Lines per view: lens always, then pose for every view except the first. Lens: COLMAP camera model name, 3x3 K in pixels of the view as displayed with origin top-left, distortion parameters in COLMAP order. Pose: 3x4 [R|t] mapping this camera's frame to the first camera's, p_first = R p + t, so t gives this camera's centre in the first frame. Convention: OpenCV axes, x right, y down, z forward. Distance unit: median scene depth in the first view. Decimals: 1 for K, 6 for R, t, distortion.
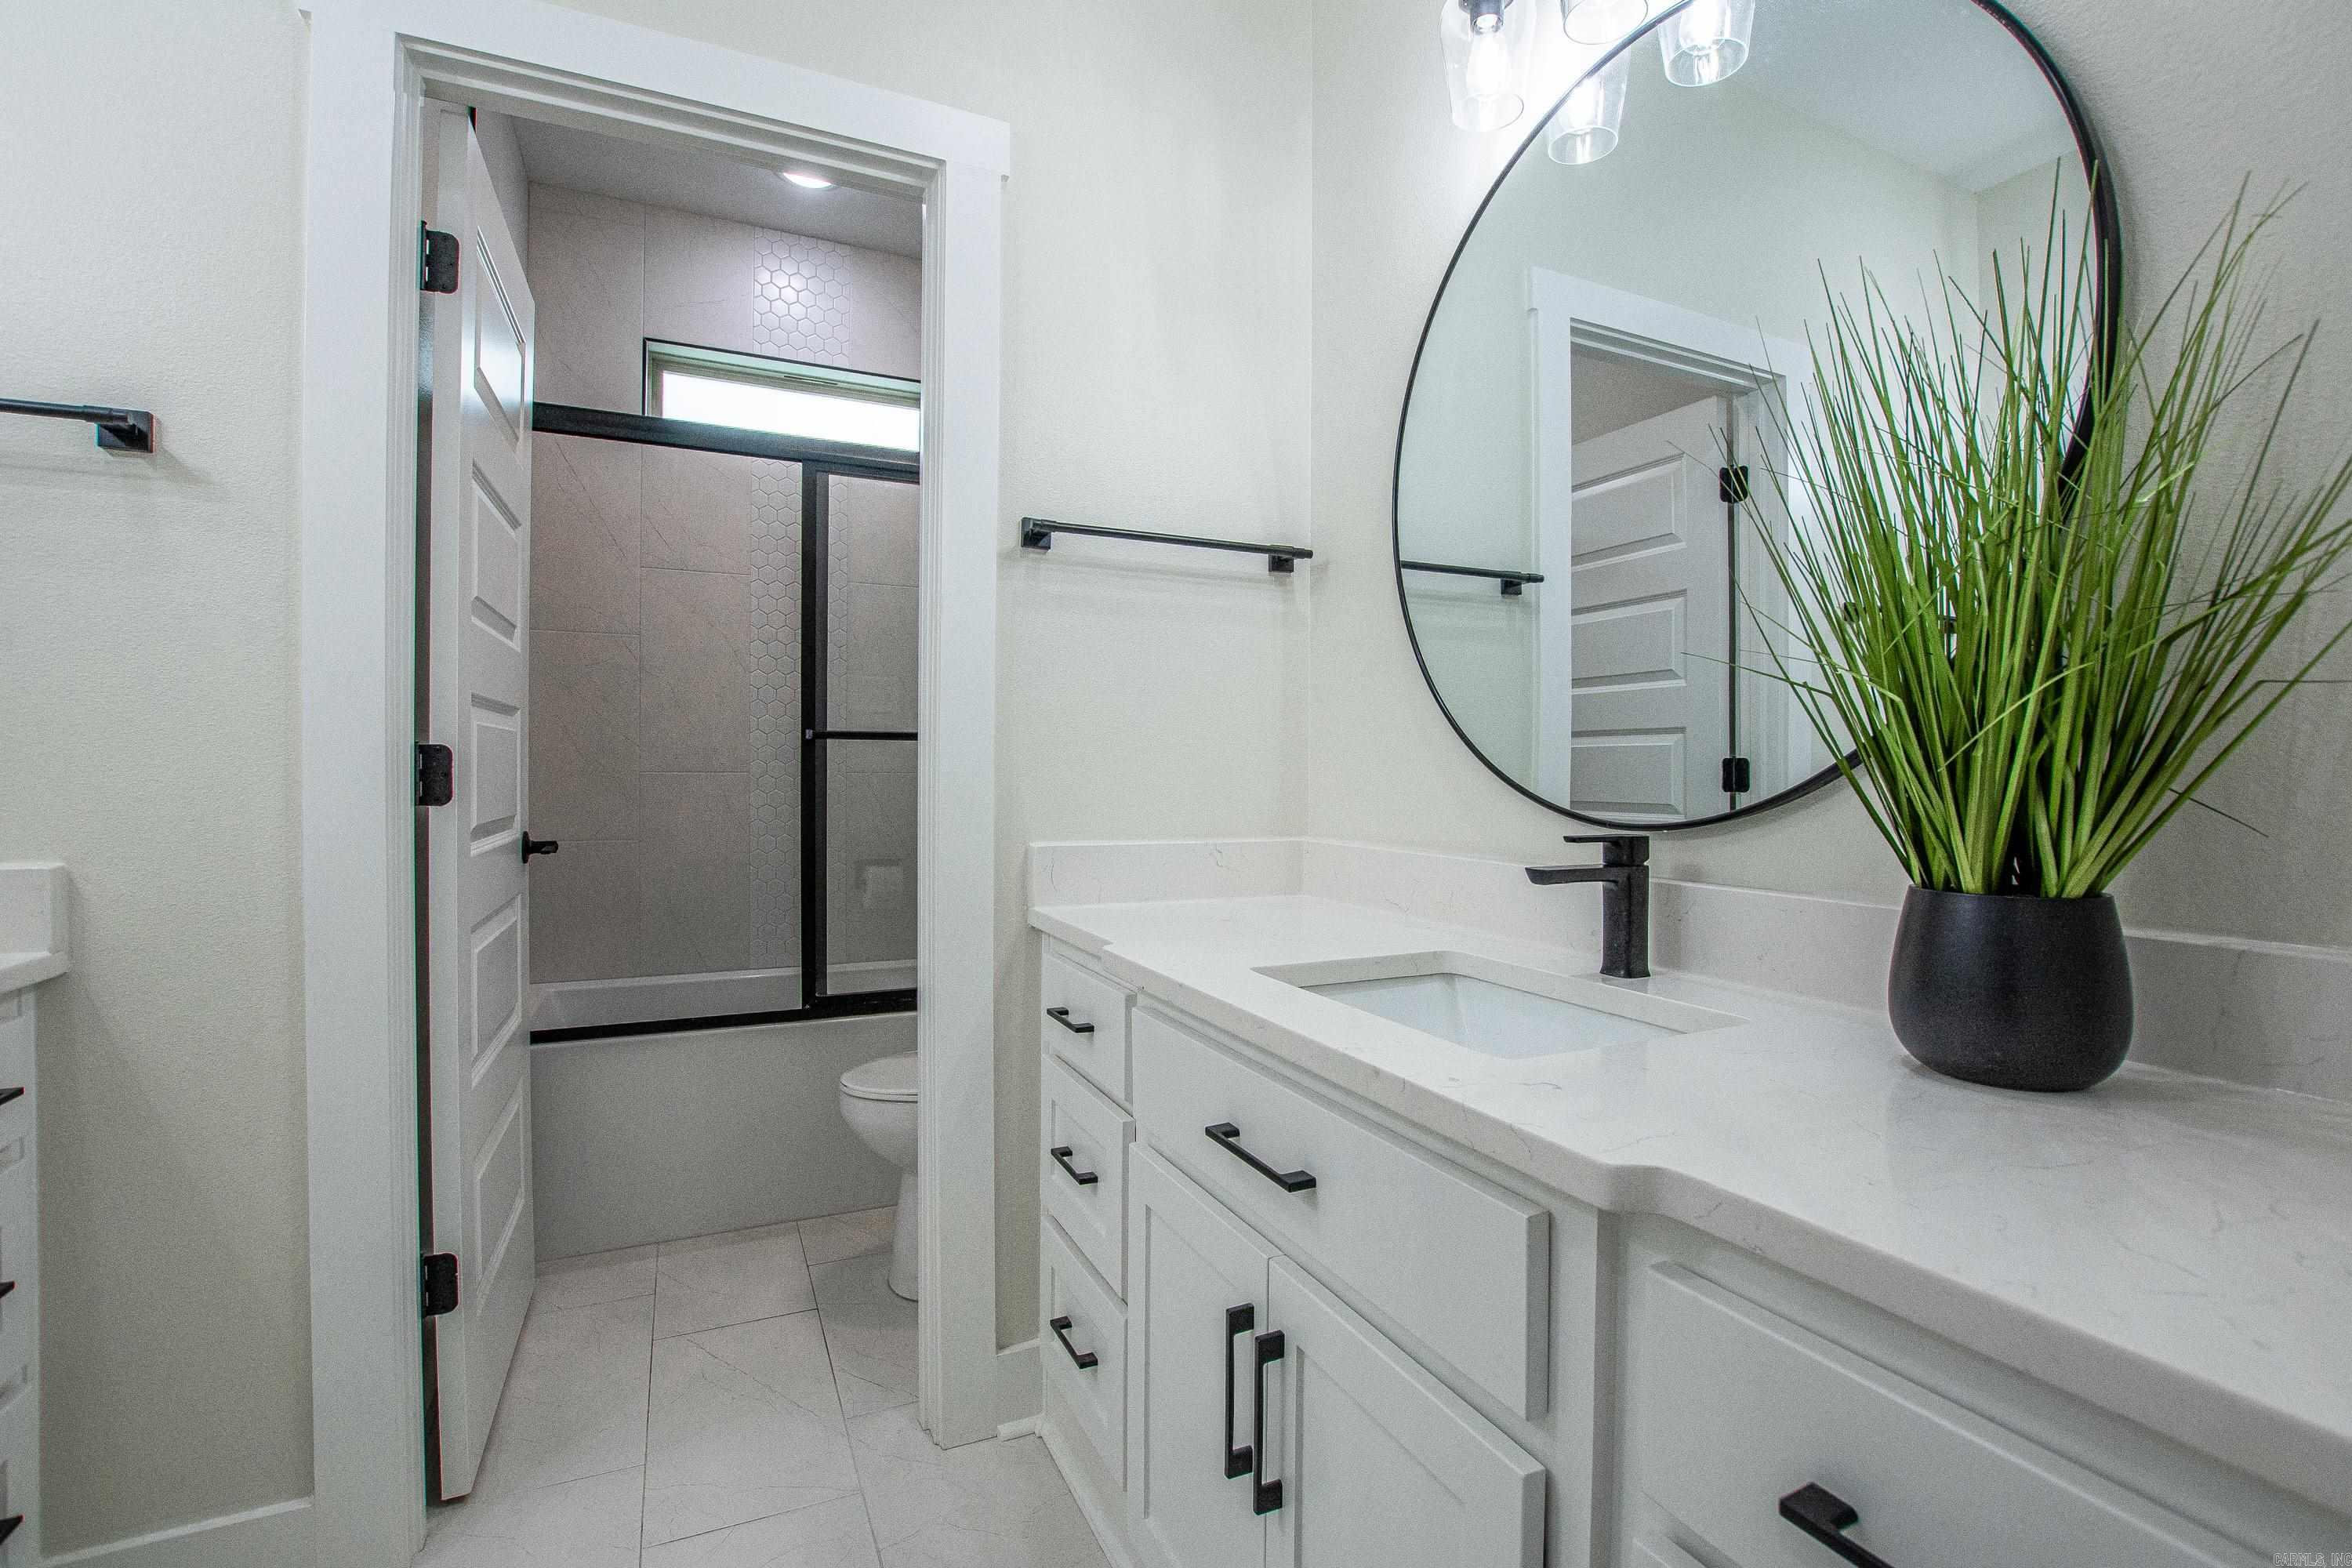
lens RADIAL K [[1018.7, 0, 1170.9], [0, 1018.7, 780.9], [0, 0, 1]] dist [-0.006906, 0.001064]
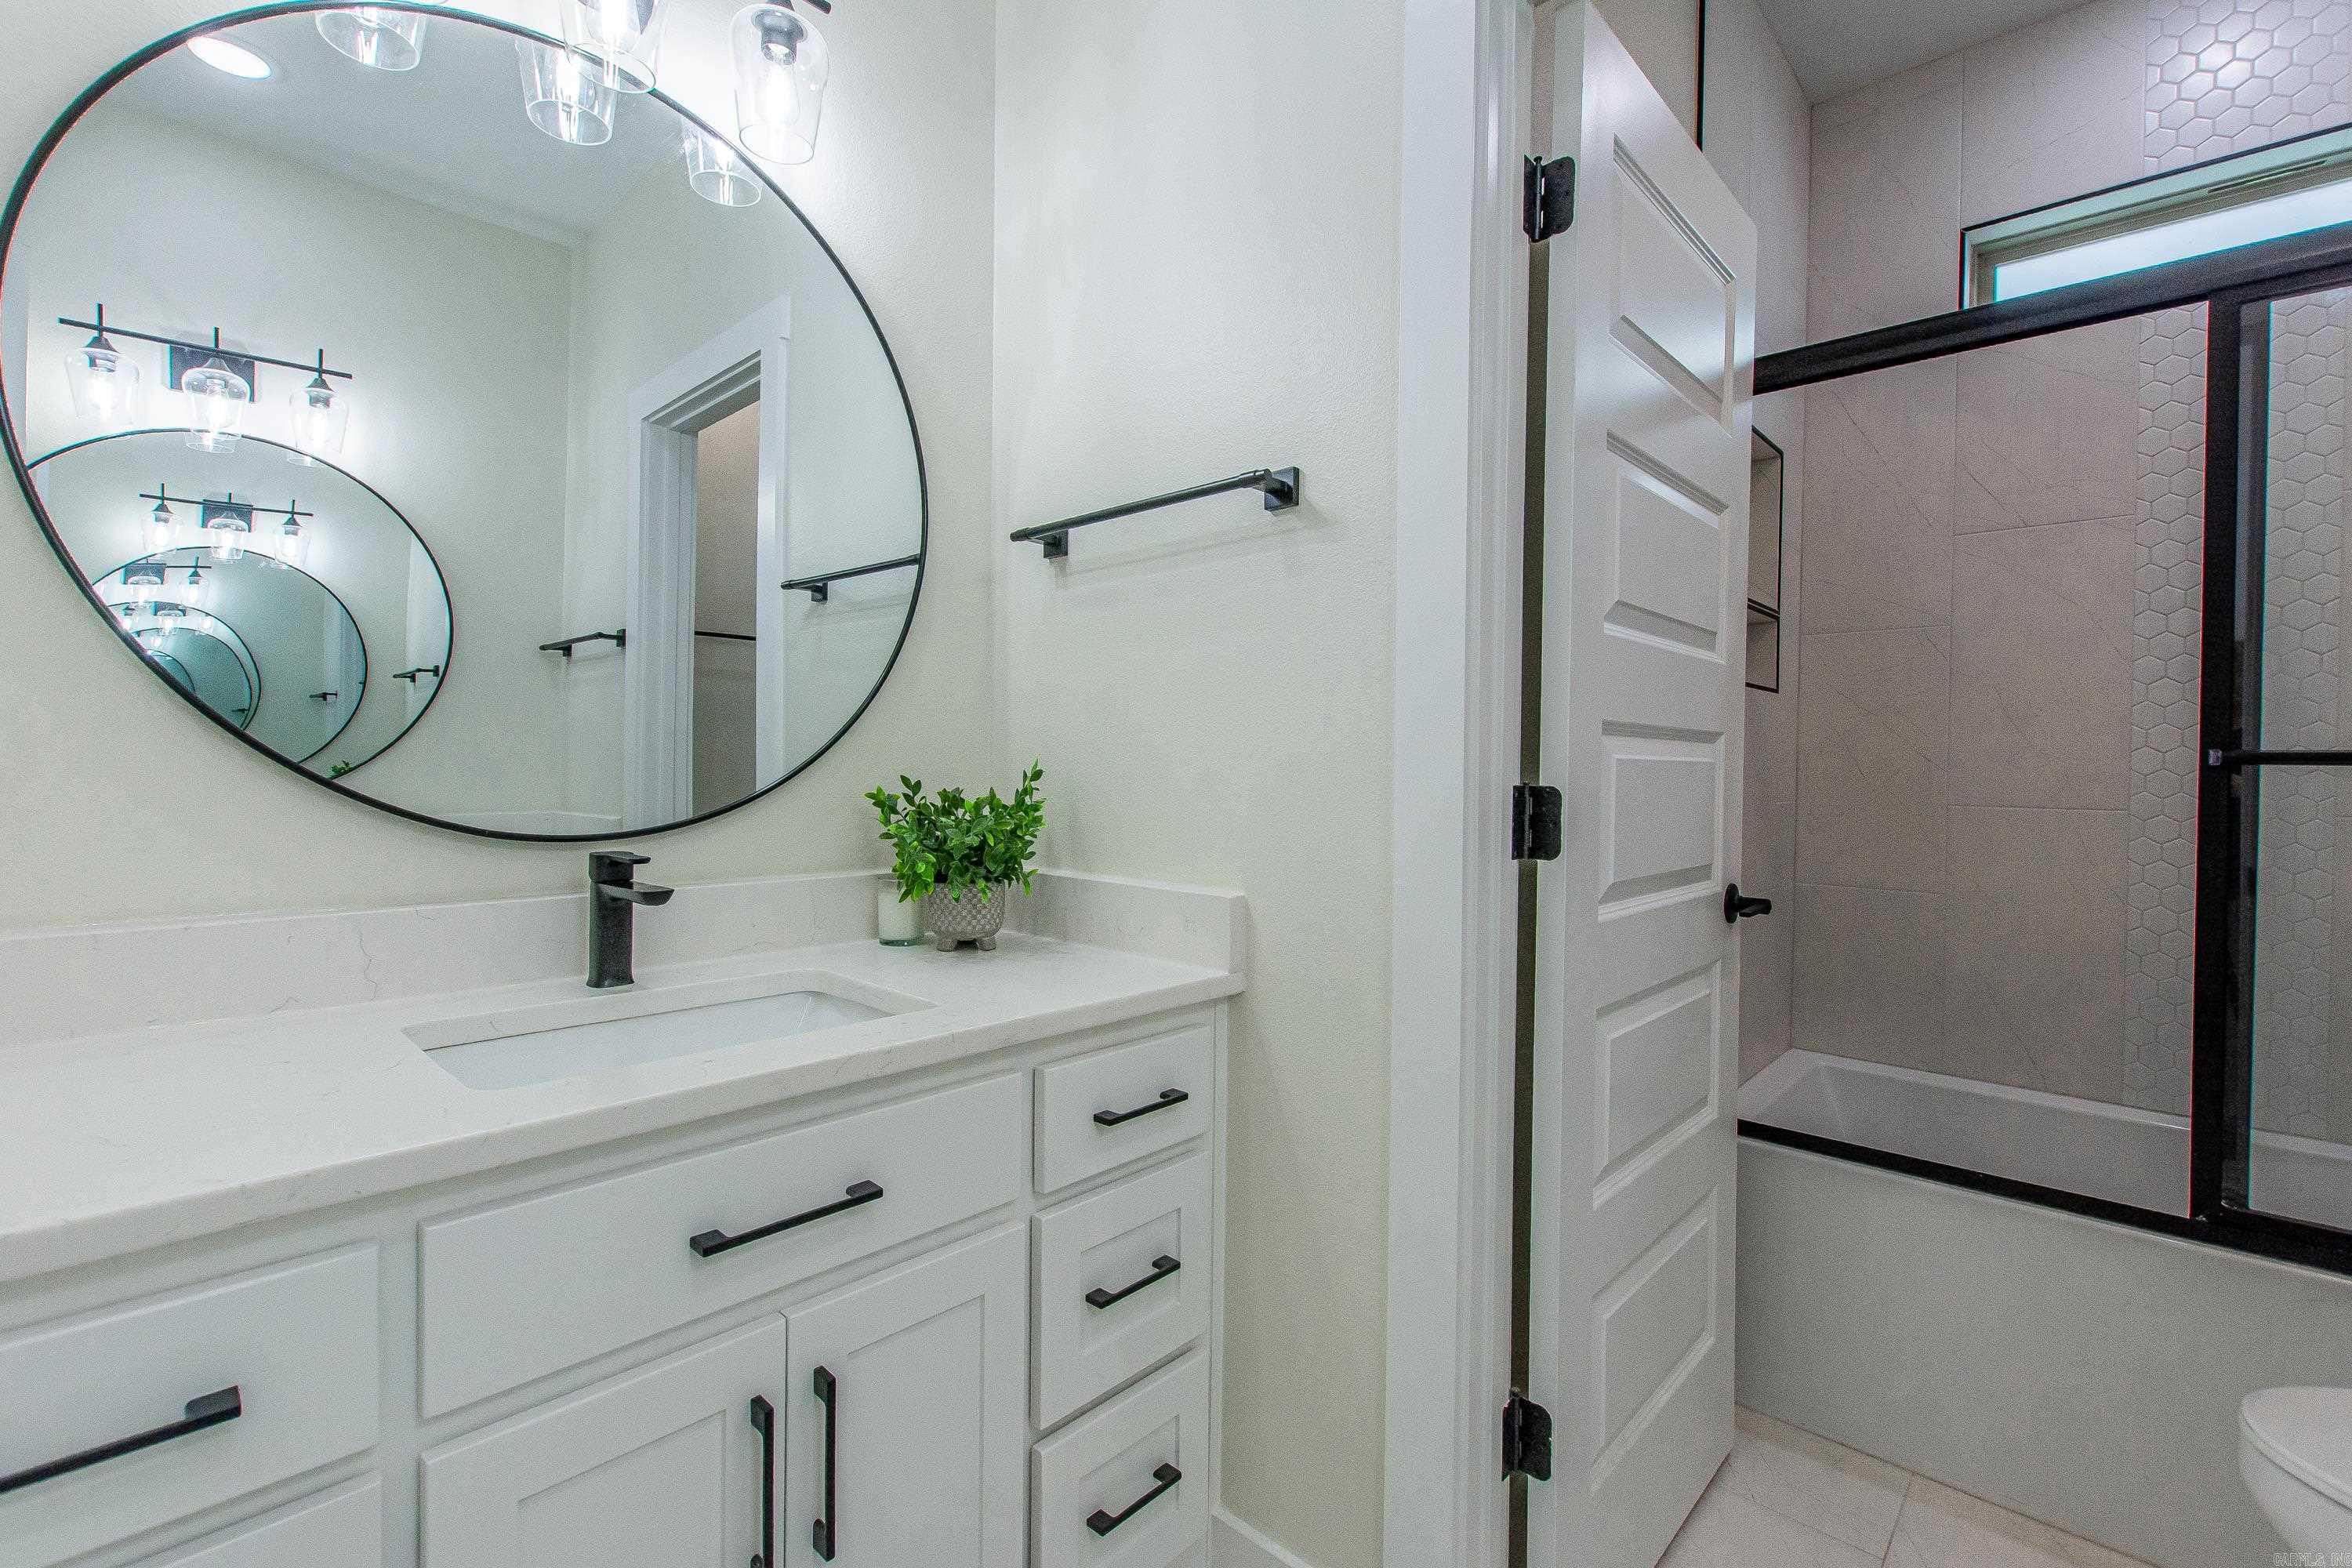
lens RADIAL K [[1018.7, 0, 1166.3], [0, 1018.7, 779.8], [0, 0, 1]] dist [-0.006906, 0.001064]
pose [[0.374127, 0.006464, -0.927355, -0.050575], [-0.025043, 0.999681, -0.003135, -0.020963], [0.927039, 0.024396, 0.374170, 0.283177]]
